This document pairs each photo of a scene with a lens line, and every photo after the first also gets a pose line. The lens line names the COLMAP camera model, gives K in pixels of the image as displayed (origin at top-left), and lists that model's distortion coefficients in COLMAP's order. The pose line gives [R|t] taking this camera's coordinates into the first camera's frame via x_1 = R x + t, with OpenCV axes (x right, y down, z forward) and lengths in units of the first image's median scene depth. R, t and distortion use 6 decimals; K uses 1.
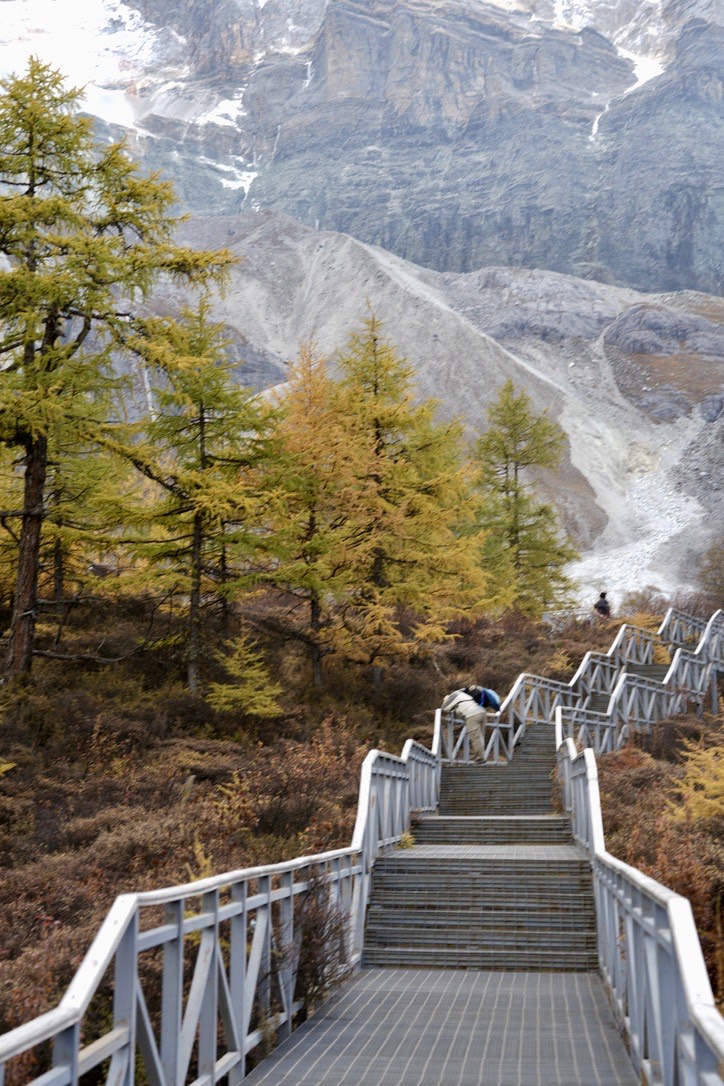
lens RADIAL K [[2152.1, 0, 338.0], [0, 2152.1, 543.6], [0, 0, 1]] dist [0.324892, -0.365610]
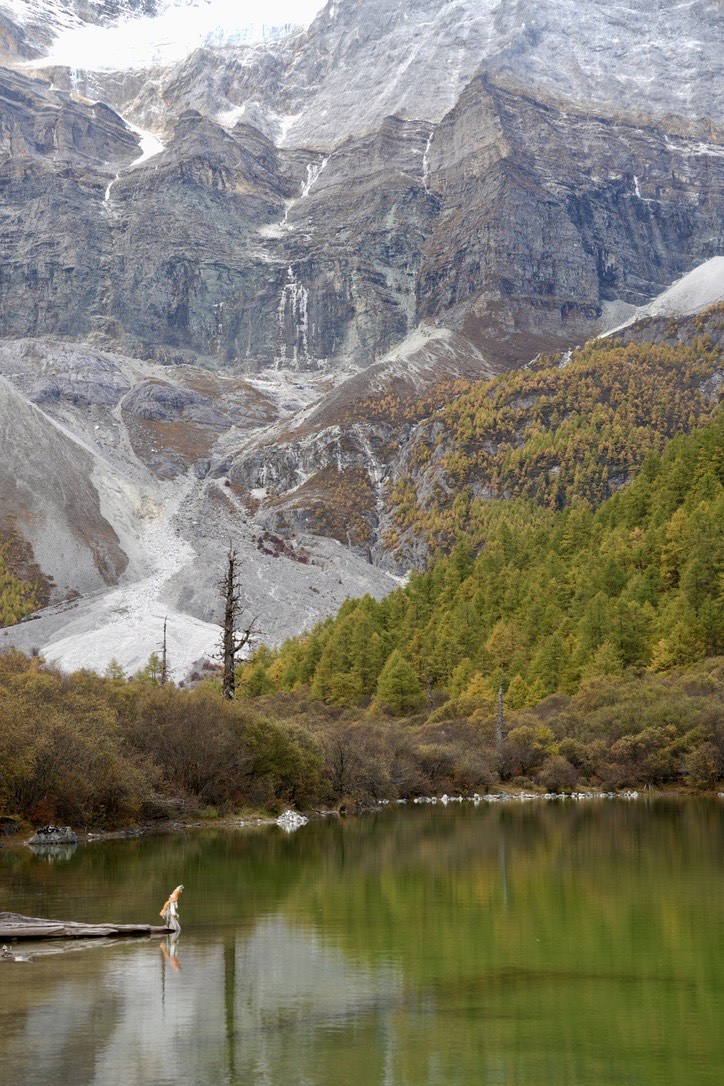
lens RADIAL K [[2152.1, 0, 338.0], [0, 2152.1, 543.6], [0, 0, 1]] dist [0.324892, -0.365610]
pose [[0.972551, 0.019381, 0.231880, -0.034385], [-0.022634, 0.999679, 0.011378, -0.020784], [-0.231585, -0.016315, 0.972678, -0.199959]]
